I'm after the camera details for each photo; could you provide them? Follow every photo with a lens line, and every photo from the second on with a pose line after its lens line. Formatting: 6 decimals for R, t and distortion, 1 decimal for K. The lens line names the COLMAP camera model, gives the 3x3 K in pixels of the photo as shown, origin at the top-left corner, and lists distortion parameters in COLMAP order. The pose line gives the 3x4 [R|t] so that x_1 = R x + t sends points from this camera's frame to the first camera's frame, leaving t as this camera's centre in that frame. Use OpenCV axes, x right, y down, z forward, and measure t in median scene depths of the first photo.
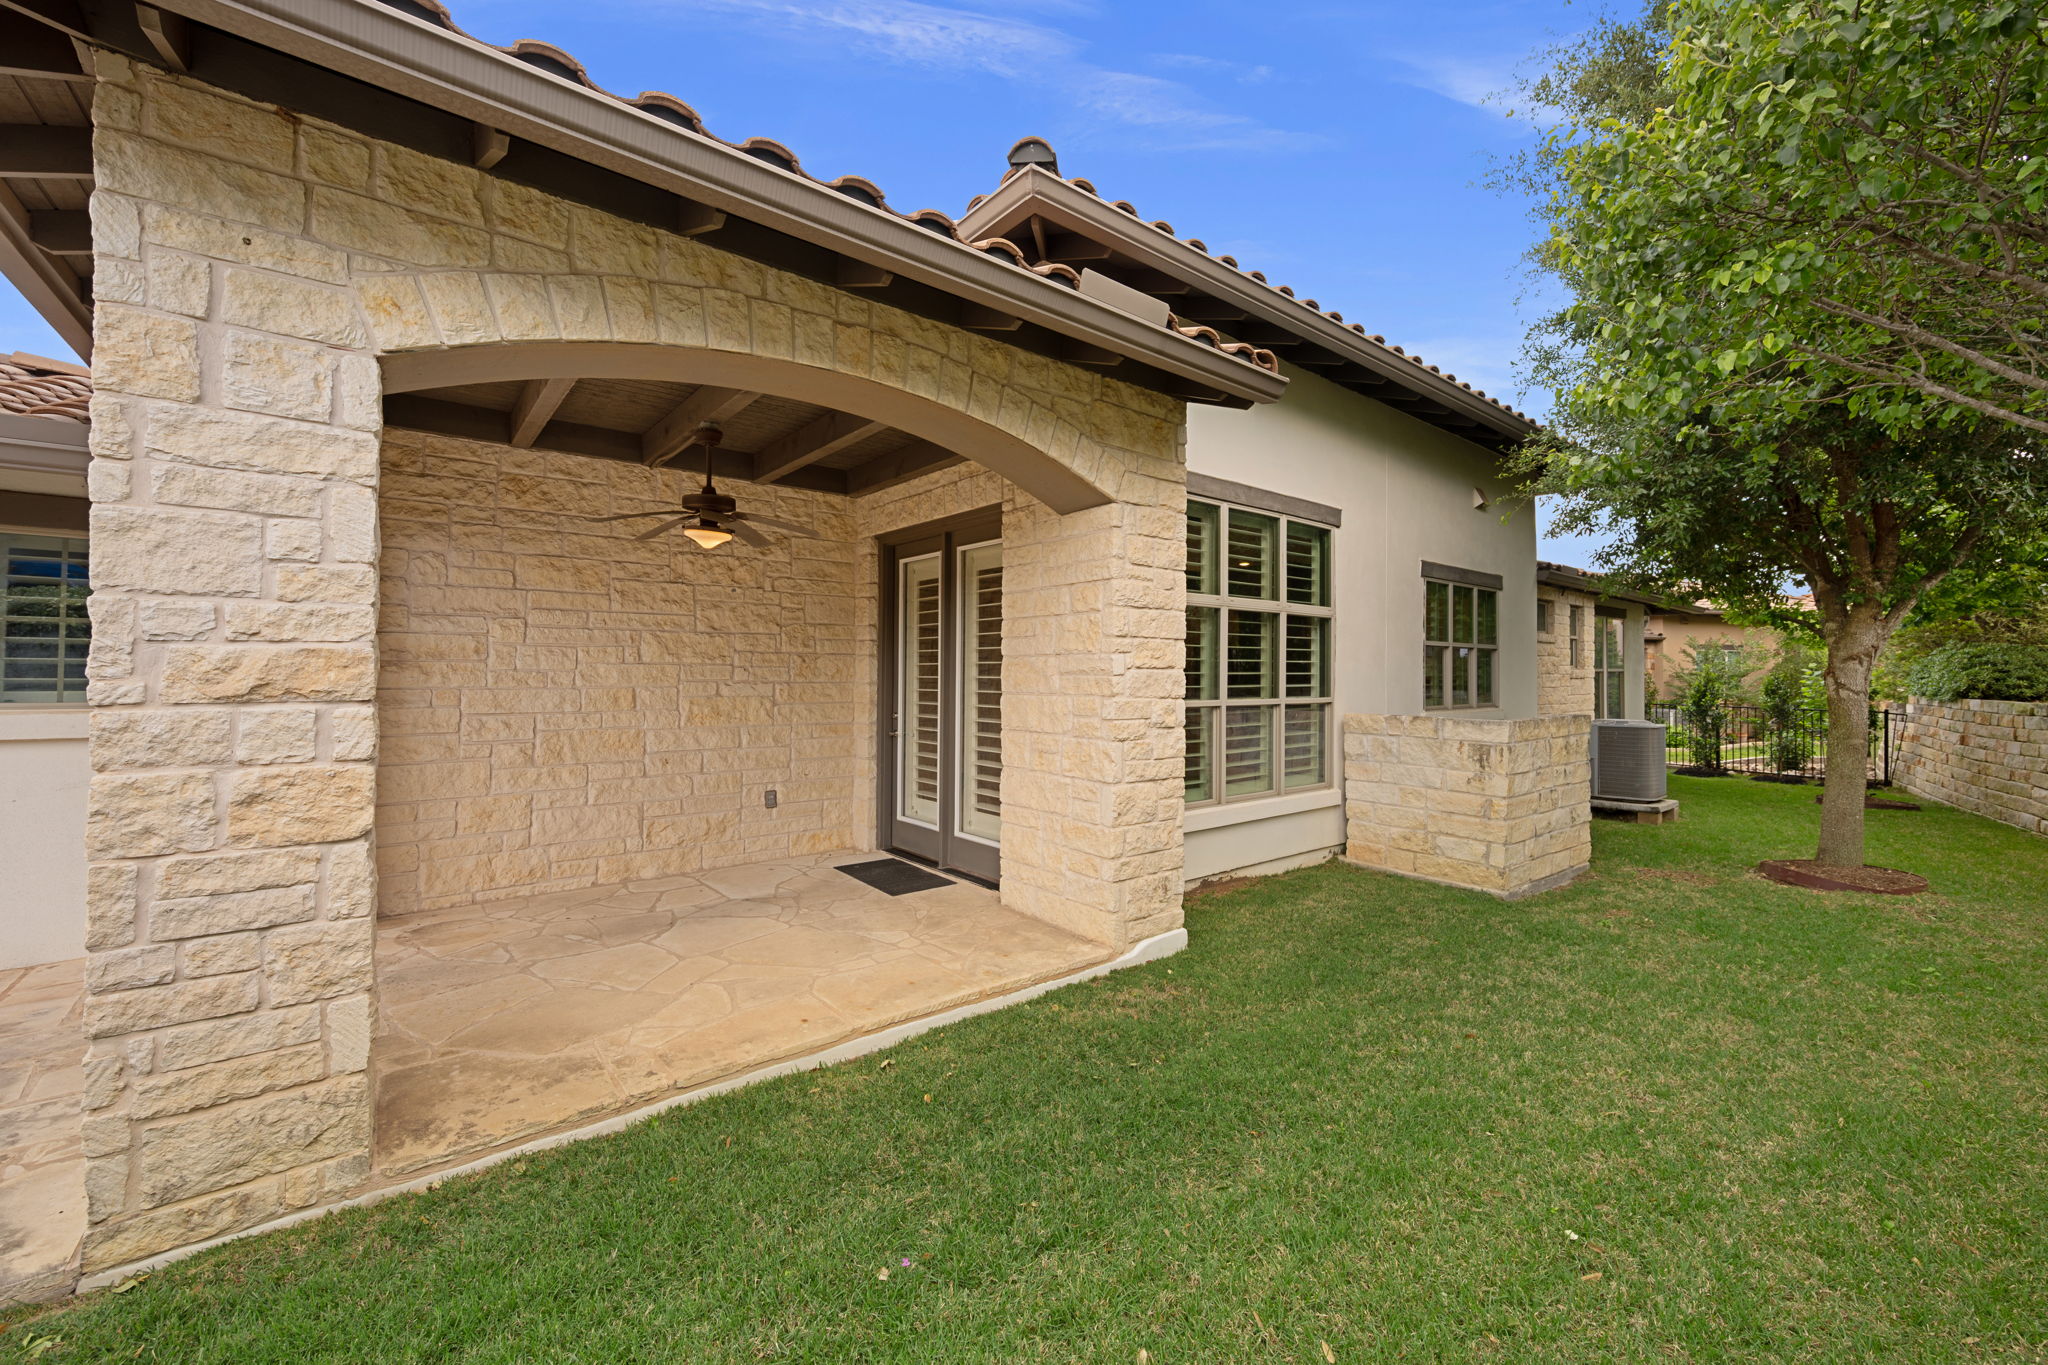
lens RADIAL K [[799.3, 0, 1022.3], [0, 799.3, 680.9], [0, 0, 1]] dist [-0.001957, -0.000175]
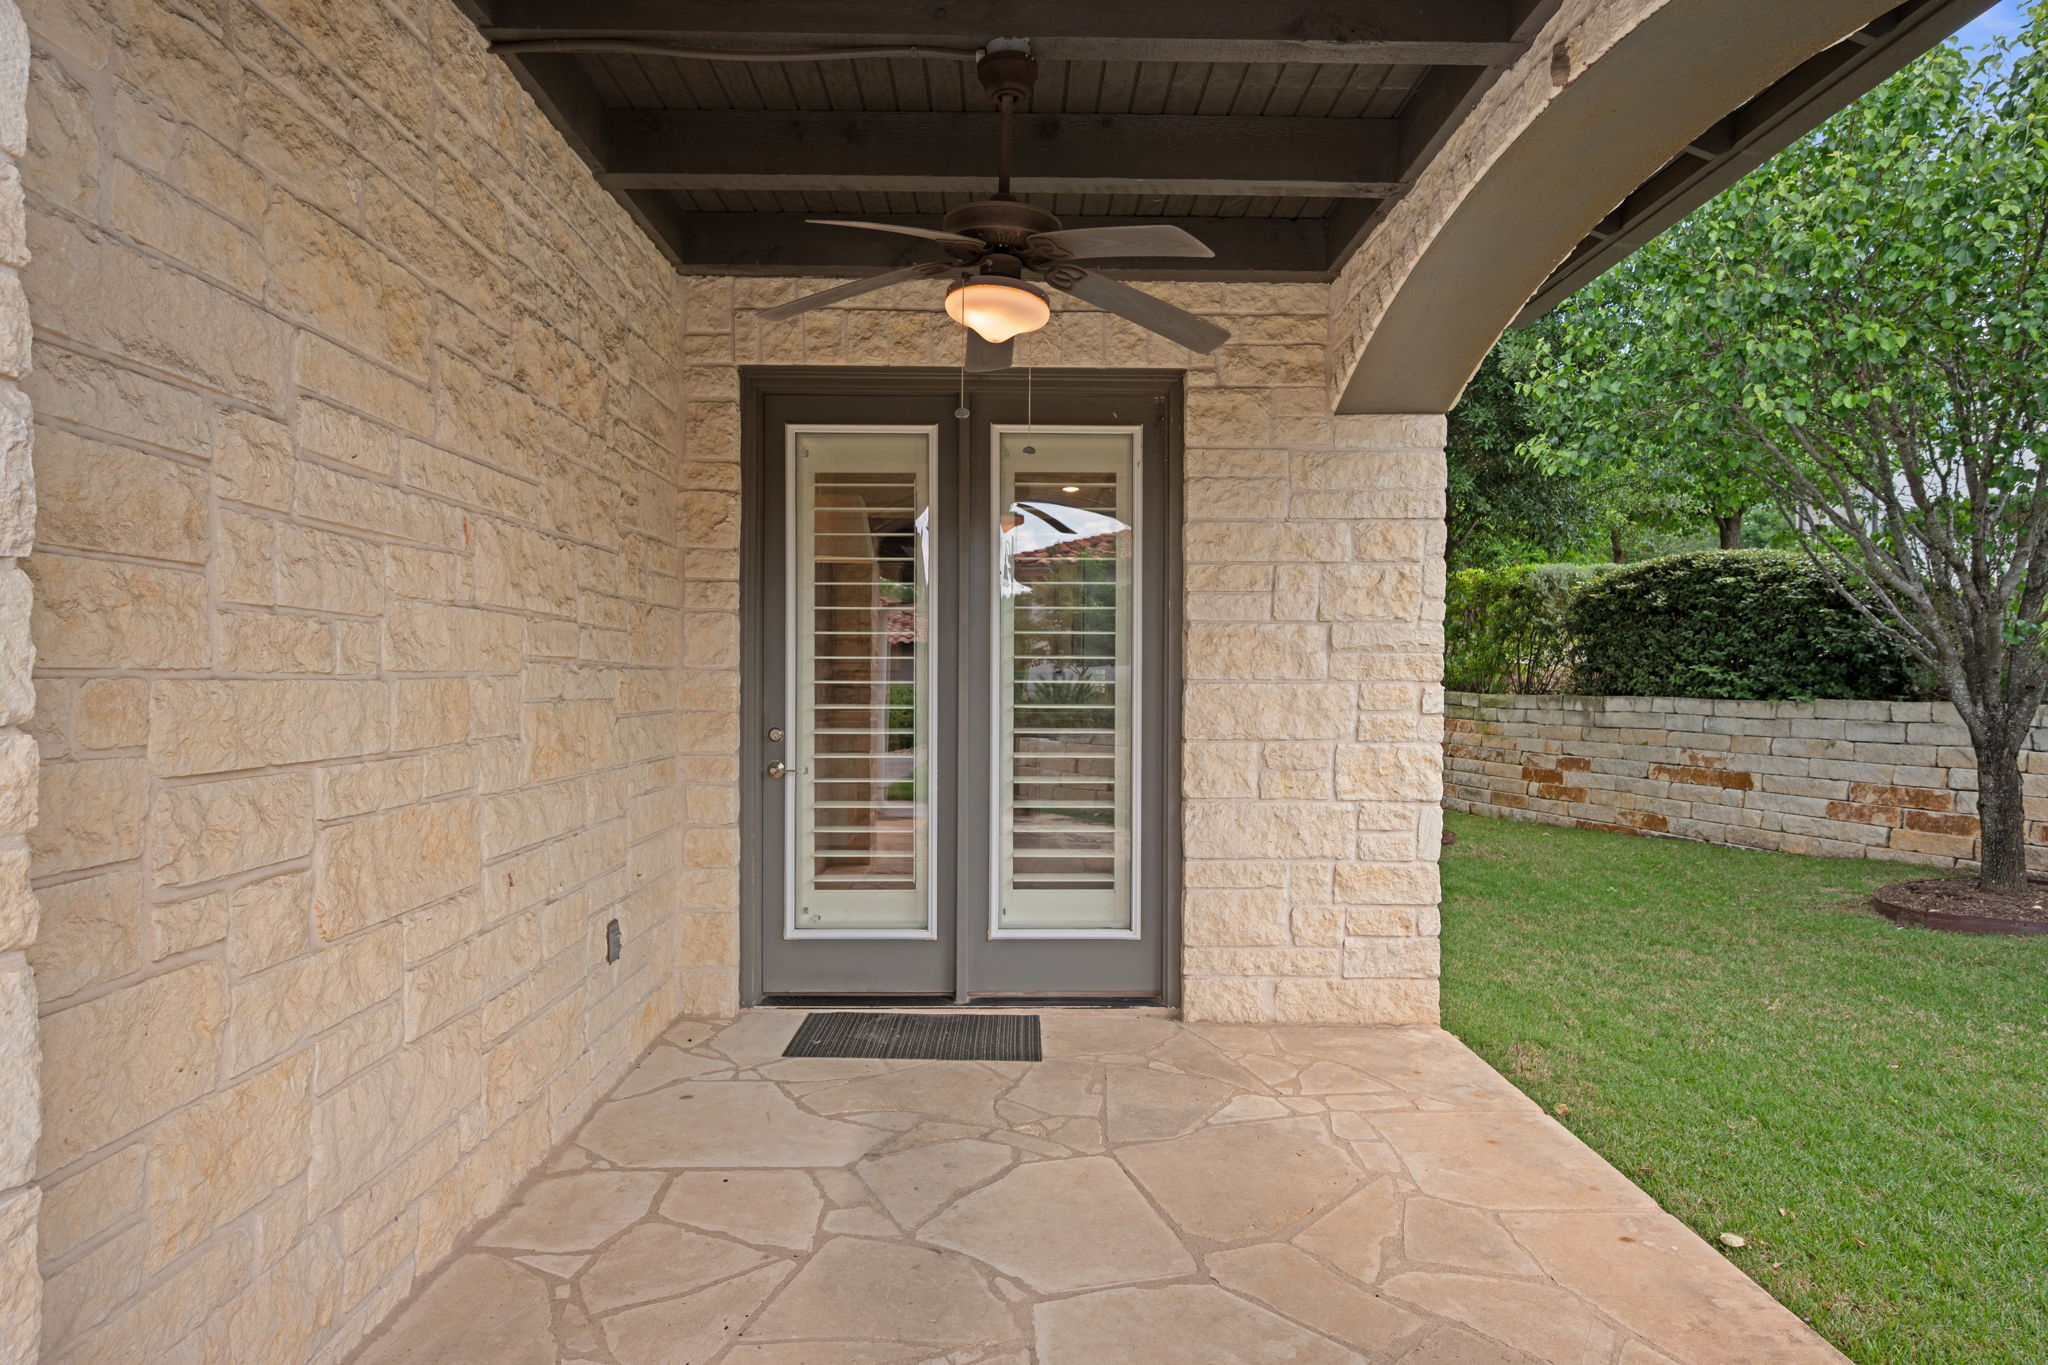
lens RADIAL K [[1115.4, 0, 1016.1], [0, 1115.4, 701.3], [0, 0, 1]] dist [-0.001505, 0.000048]
pose [[0.621093, -0.020957, 0.783457, -0.764529], [0.007414, 0.999755, 0.020865, 0.011202], [-0.783702, -0.007151, 0.621096, 0.554877]]
